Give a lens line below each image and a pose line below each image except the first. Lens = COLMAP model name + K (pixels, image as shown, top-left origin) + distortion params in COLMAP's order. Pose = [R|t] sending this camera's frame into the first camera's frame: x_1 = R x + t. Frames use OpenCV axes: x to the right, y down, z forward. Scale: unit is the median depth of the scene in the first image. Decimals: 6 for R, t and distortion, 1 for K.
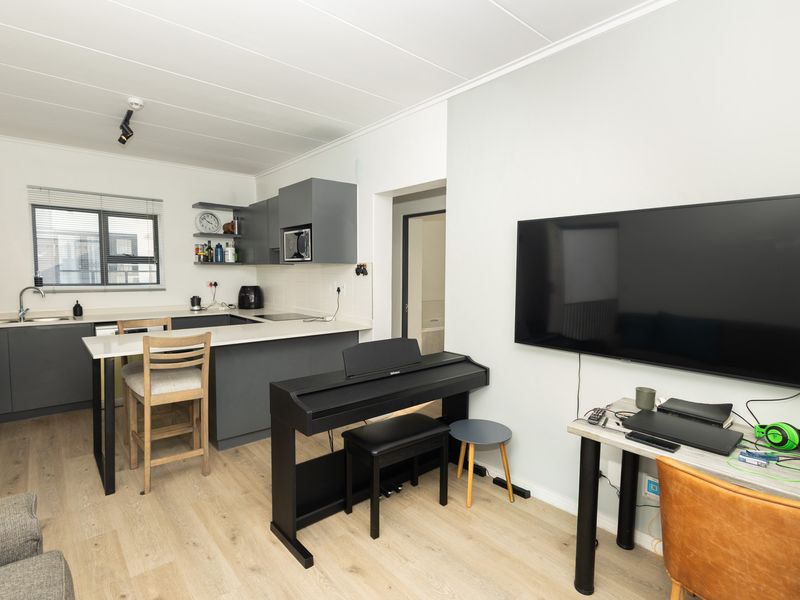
lens RADIAL K [[410.2, 0, 401.4], [0, 410.2, 300.2], [0, 0, 1]] dist [0.001546, 0.000912]
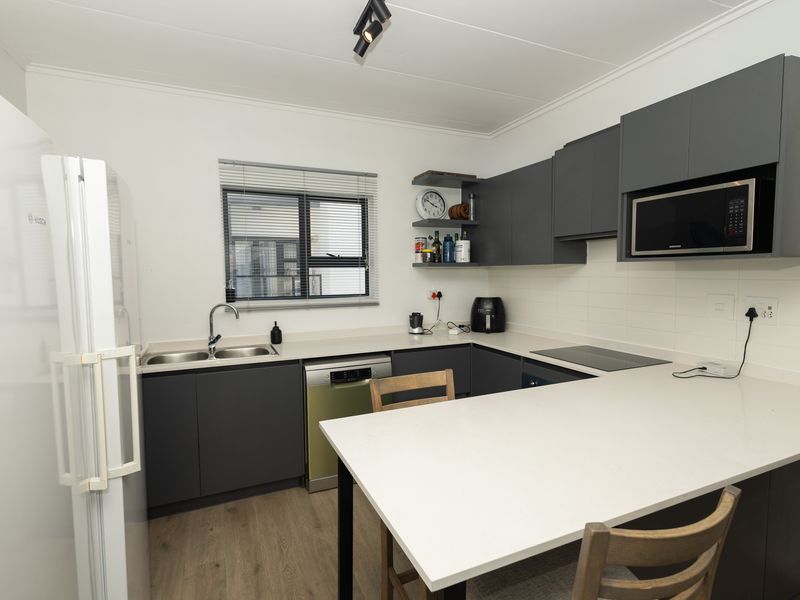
lens RADIAL K [[410.2, 0, 398.4], [0, 410.2, 299.4], [0, 0, 1]] dist [0.001546, 0.000912]
pose [[0.954969, 0.004023, -0.296678, -0.330122], [-0.004879, 0.999986, -0.002146, -0.031253], [0.296666, 0.003497, 0.954975, 0.341345]]
